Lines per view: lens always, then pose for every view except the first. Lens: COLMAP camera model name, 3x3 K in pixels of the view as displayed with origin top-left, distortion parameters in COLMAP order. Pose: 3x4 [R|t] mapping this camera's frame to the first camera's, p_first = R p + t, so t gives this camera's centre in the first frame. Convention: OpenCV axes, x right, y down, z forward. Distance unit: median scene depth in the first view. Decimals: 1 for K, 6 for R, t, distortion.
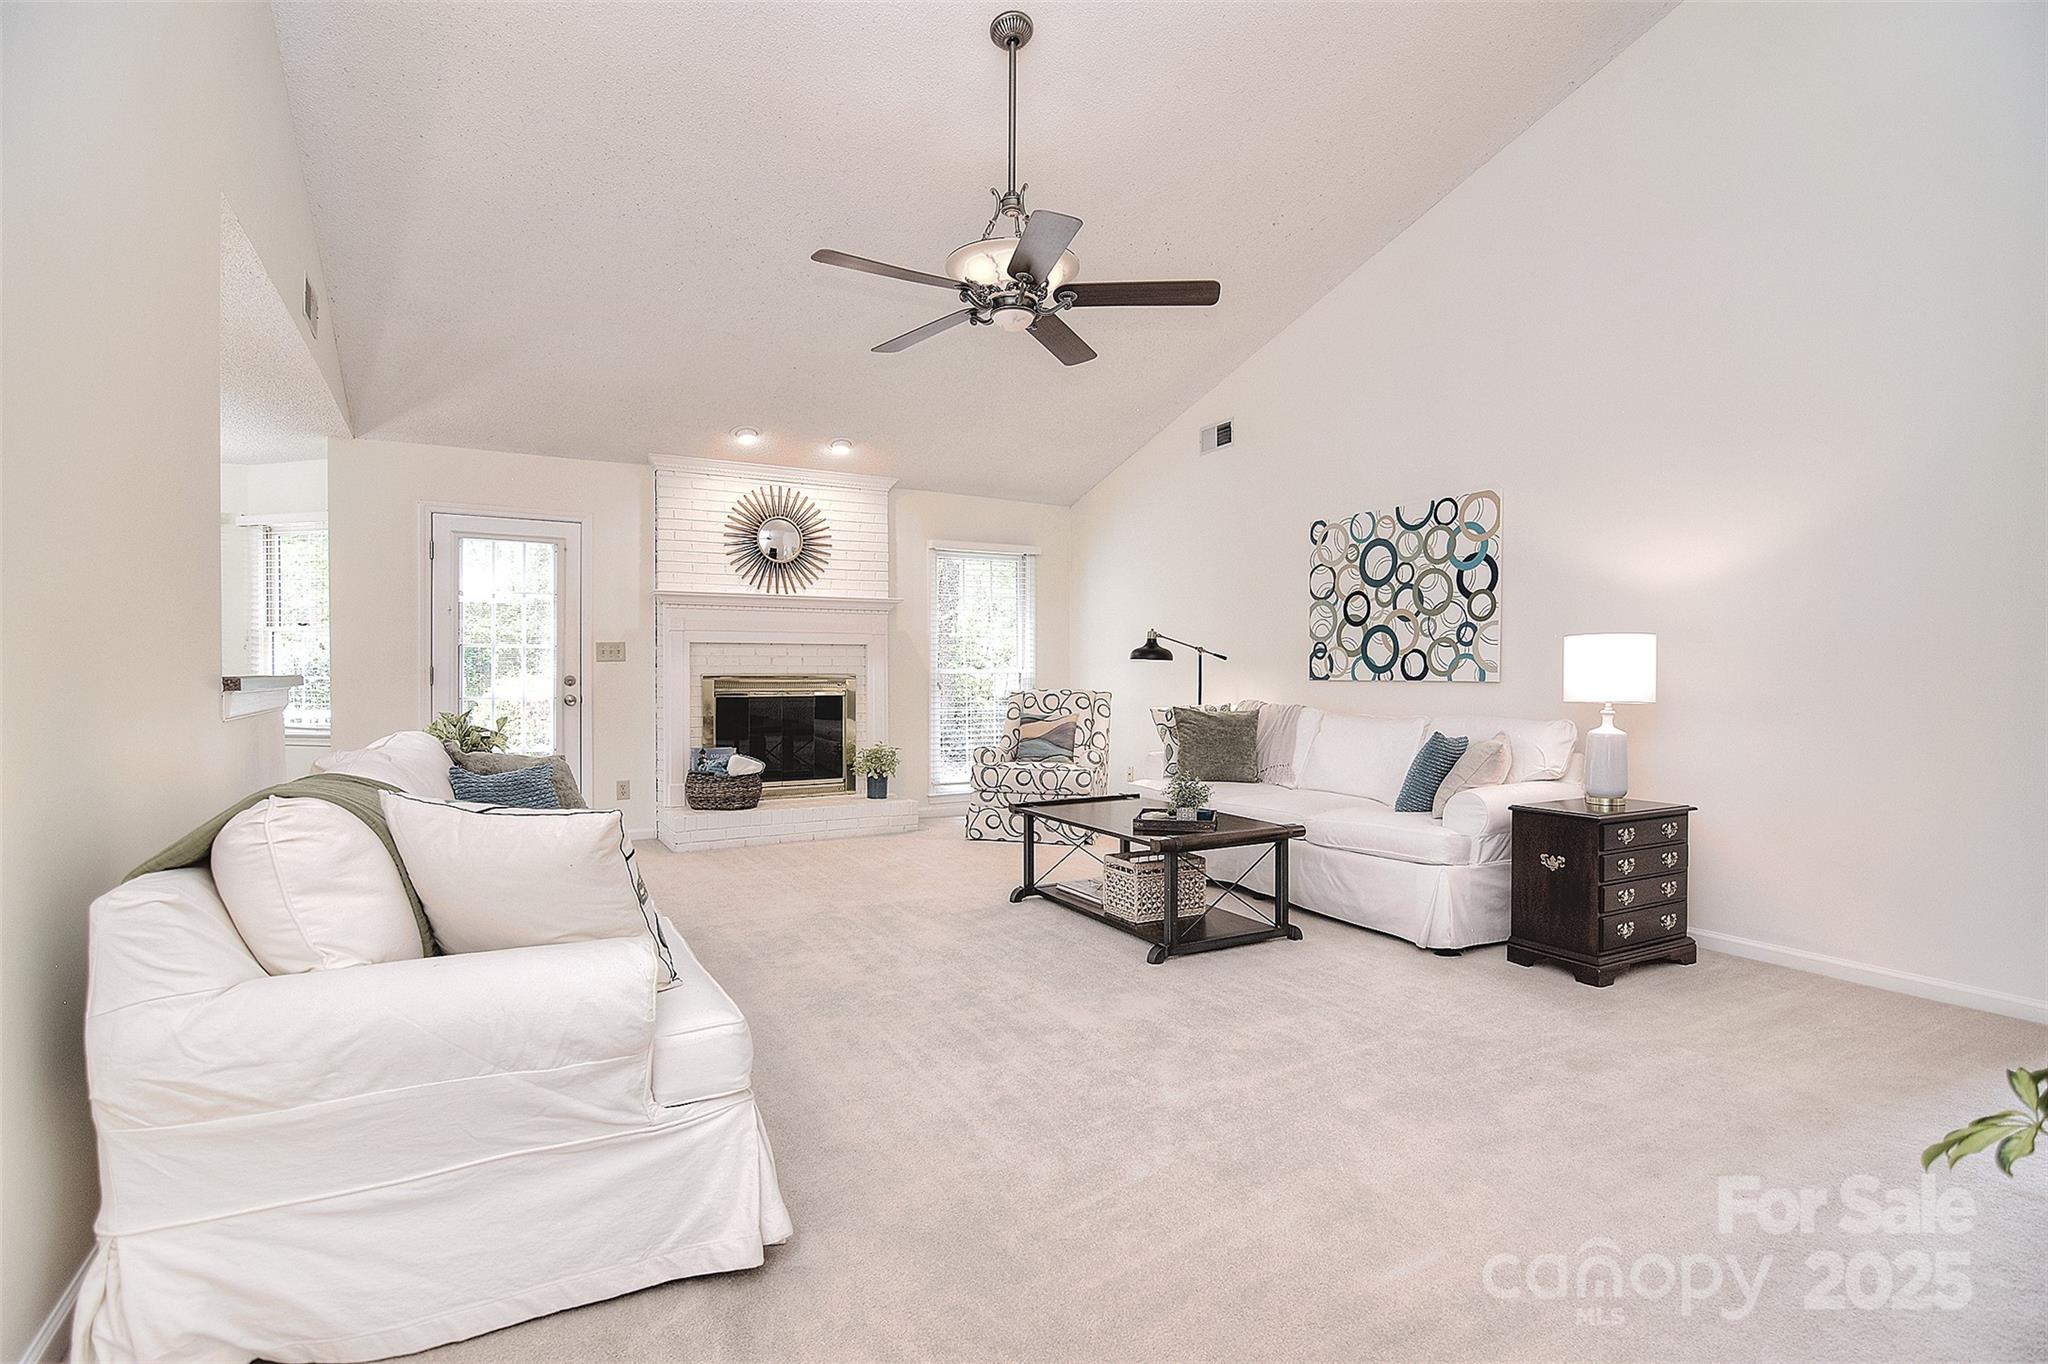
lens RADIAL K [[991.5, 0, 1018.7], [0, 991.5, 669.4], [0, 0, 1]] dist [-0.007752, -0.008636]
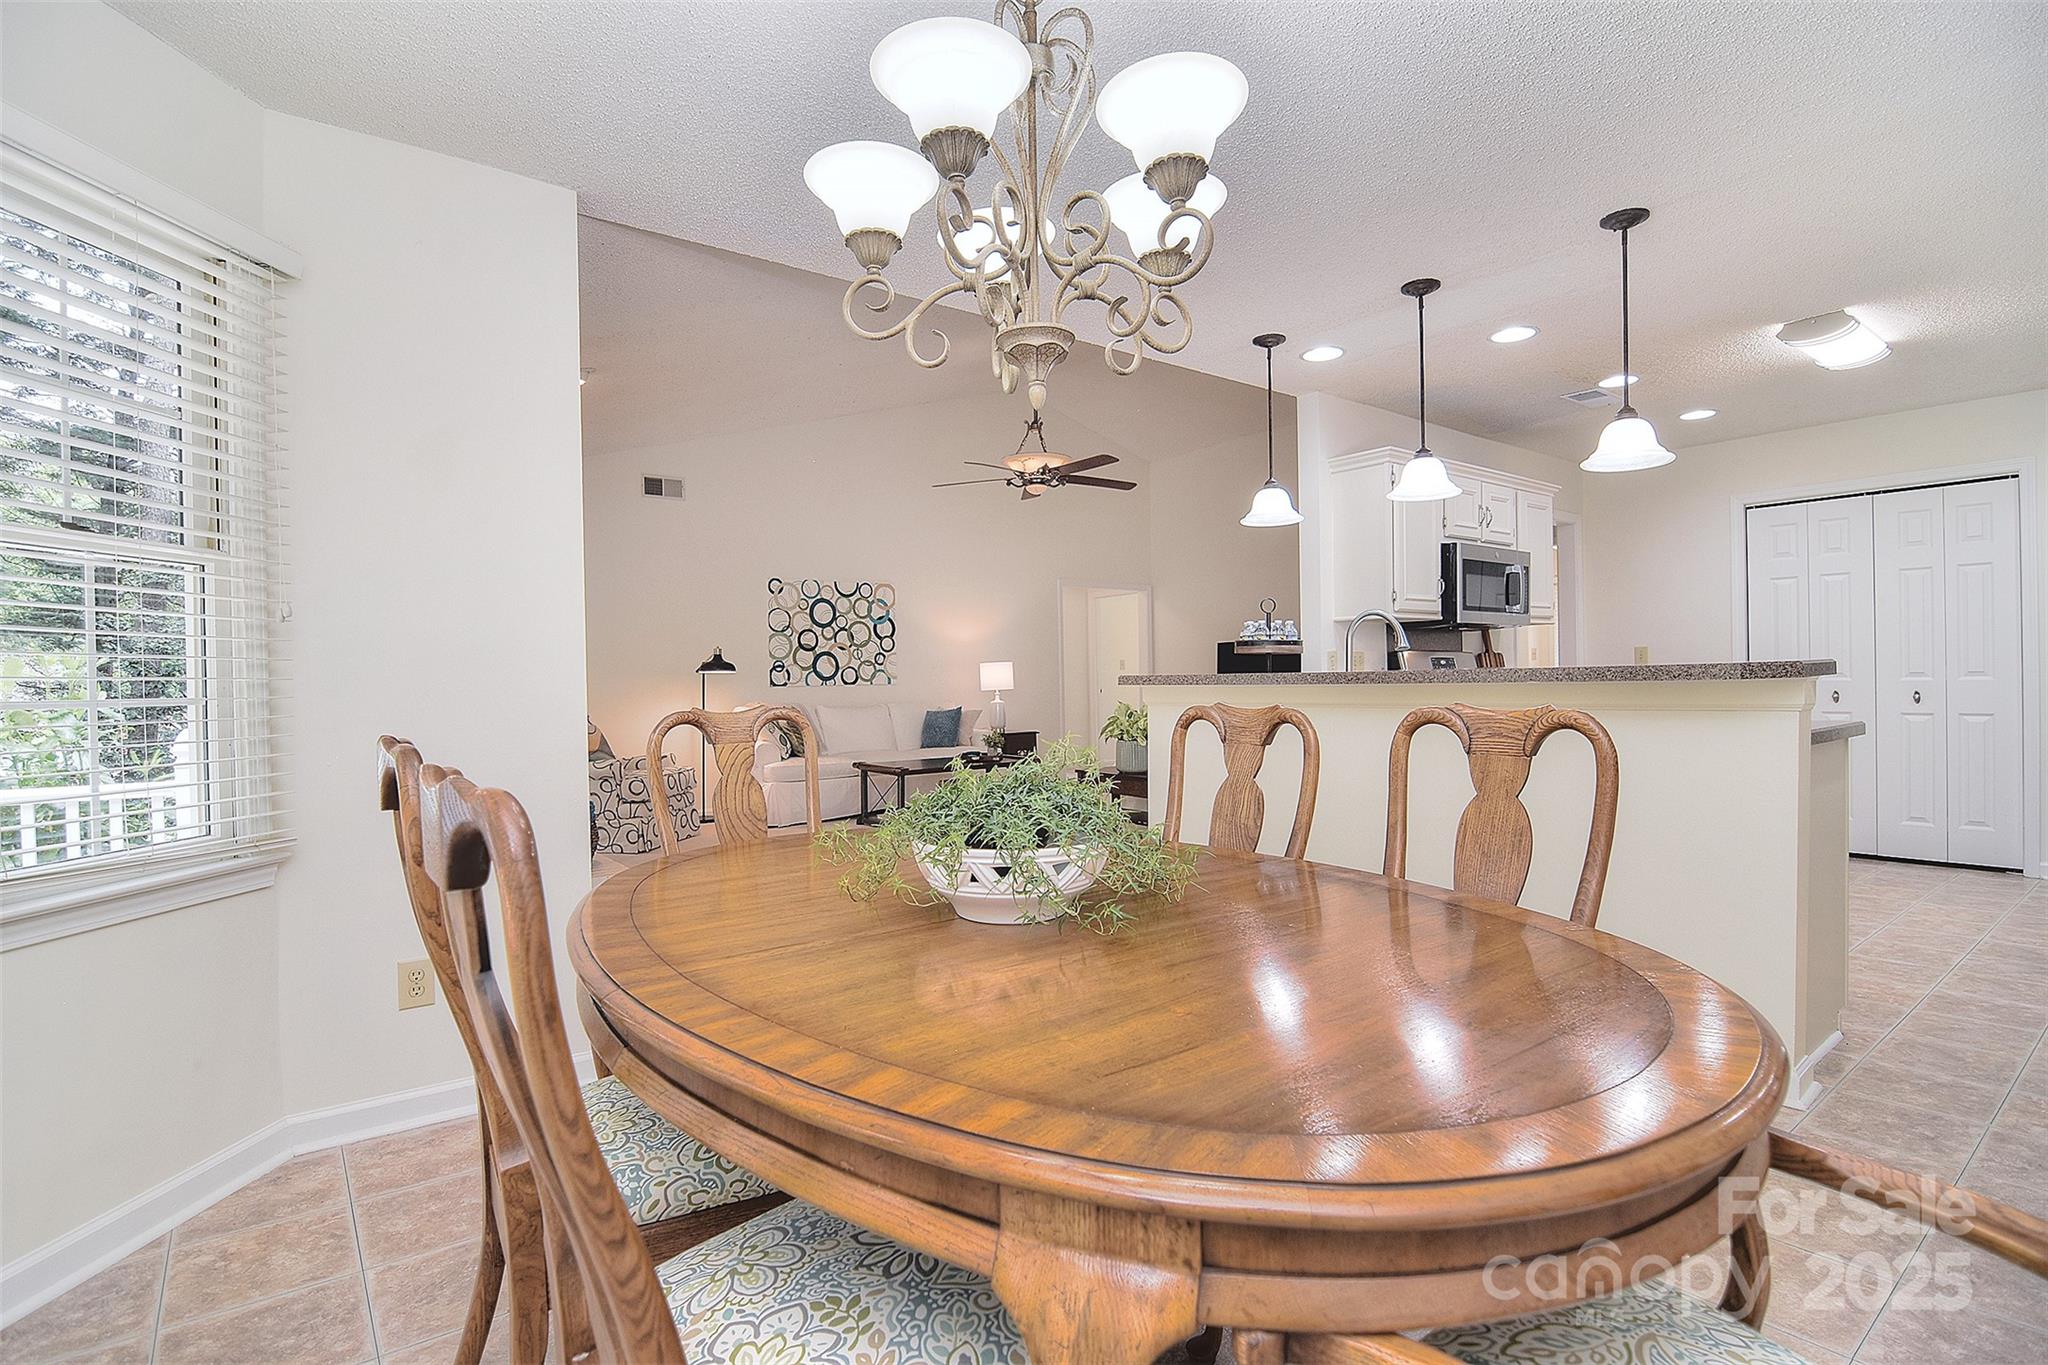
lens RADIAL K [[991.5, 0, 1033.1], [0, 991.5, 683.5], [0, 0, 1]] dist [-0.007752, -0.008636]
pose [[-0.177114, -0.000273, 0.984190, -1.337884], [0.015861, 0.999869, 0.003132, 0.008817], [-0.984063, 0.016165, -0.177087, 0.977710]]
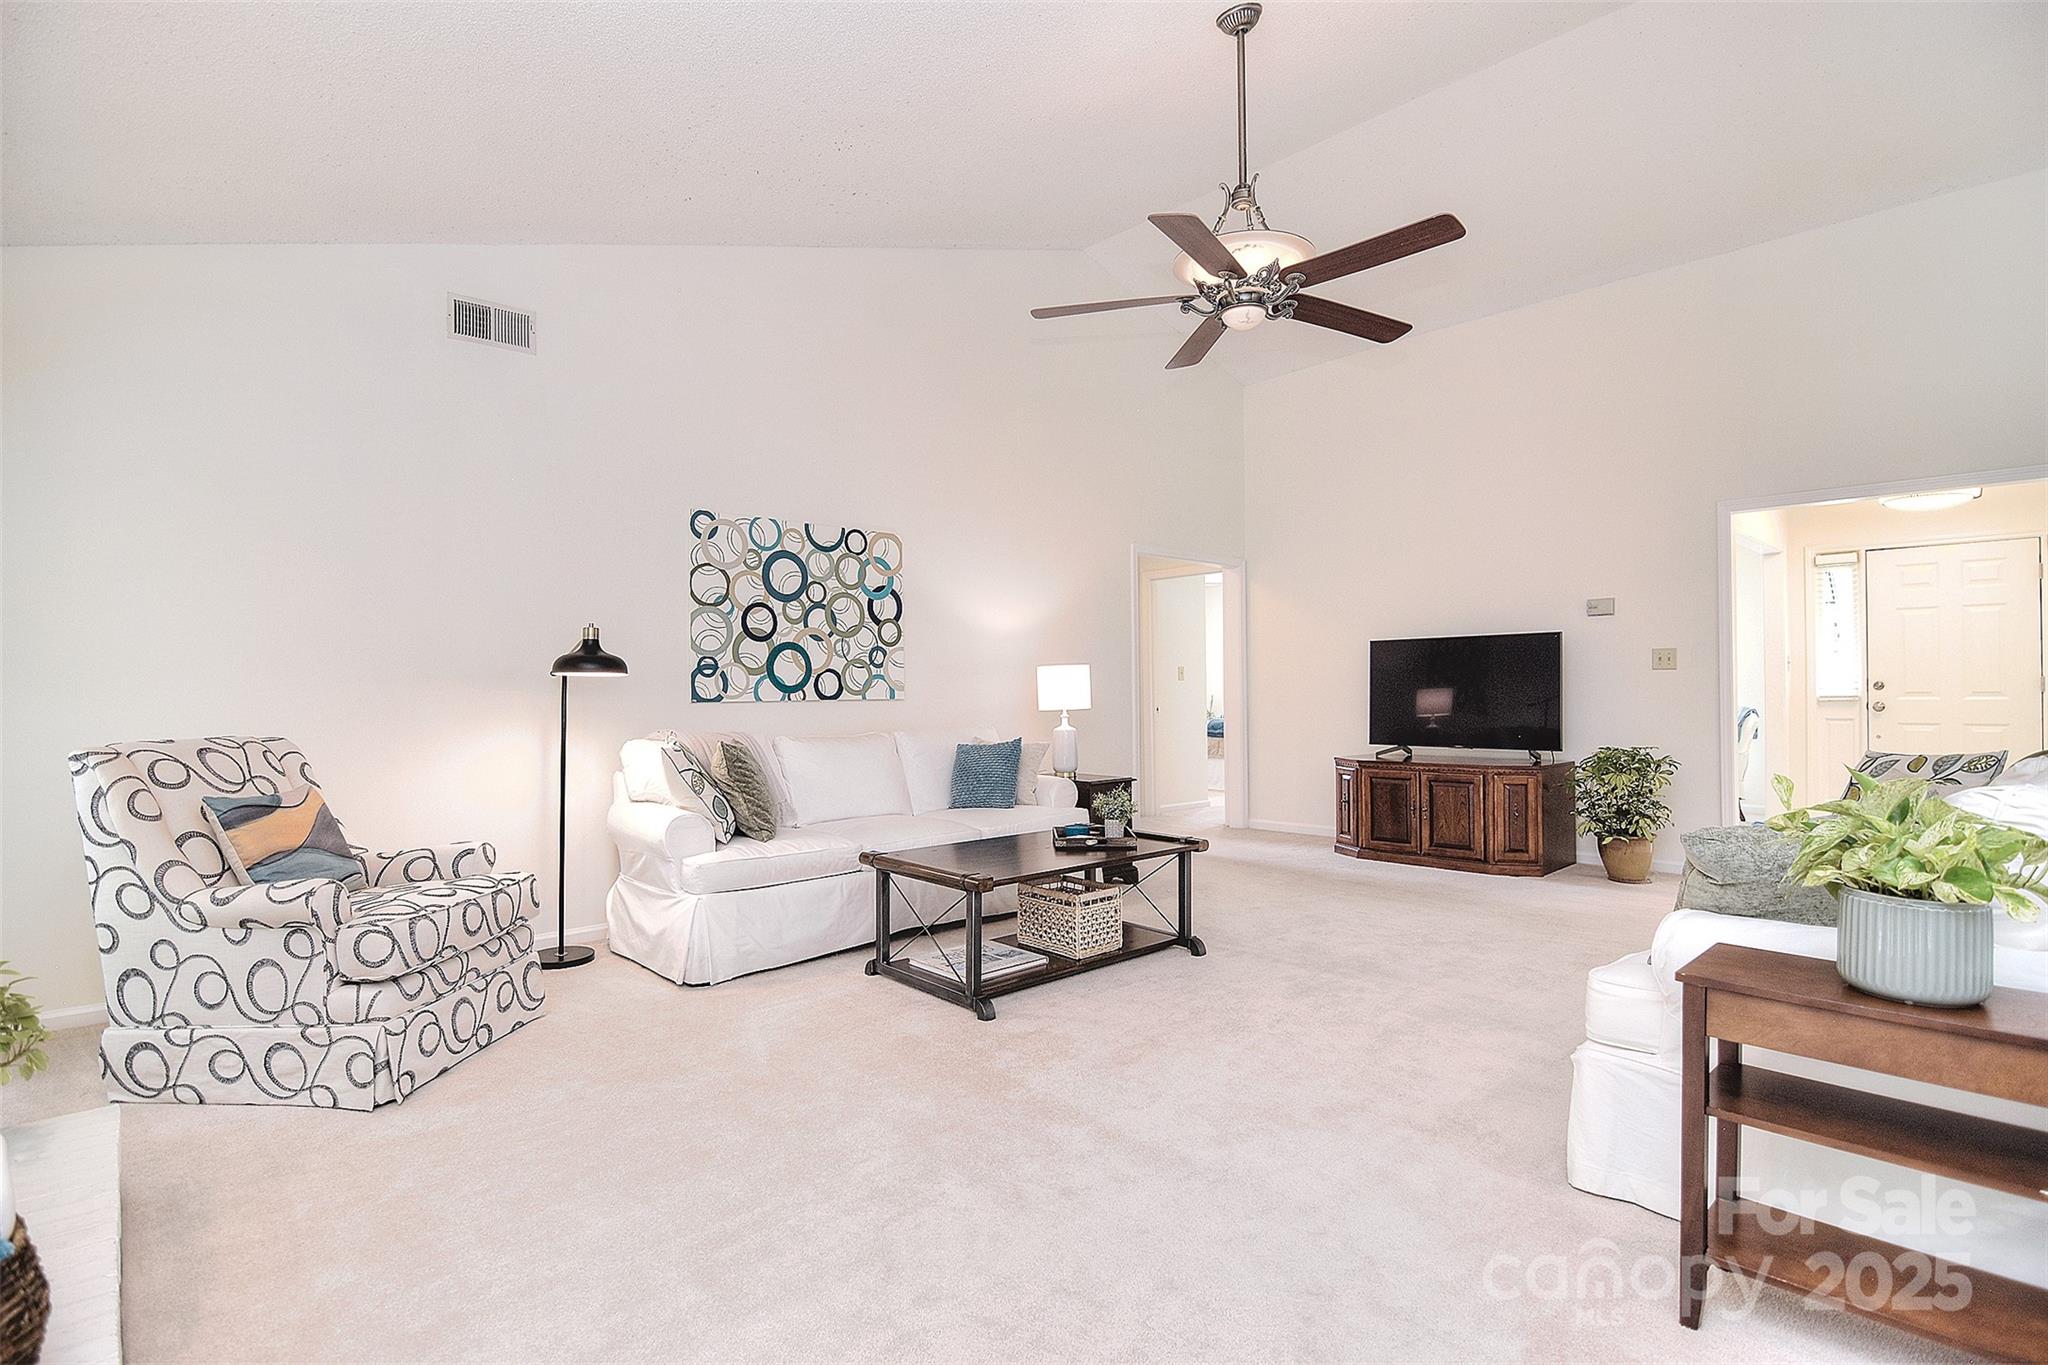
lens RADIAL K [[991.5, 0, 1024.0], [0, 991.5, 687.4], [0, 0, 1]] dist [-0.007752, -0.008636]
pose [[-0.255002, 0.006419, 0.966919, -0.625749], [0.006878, 0.999965, -0.004825, 0.004785], [-0.966916, 0.005420, -0.255037, 1.051019]]
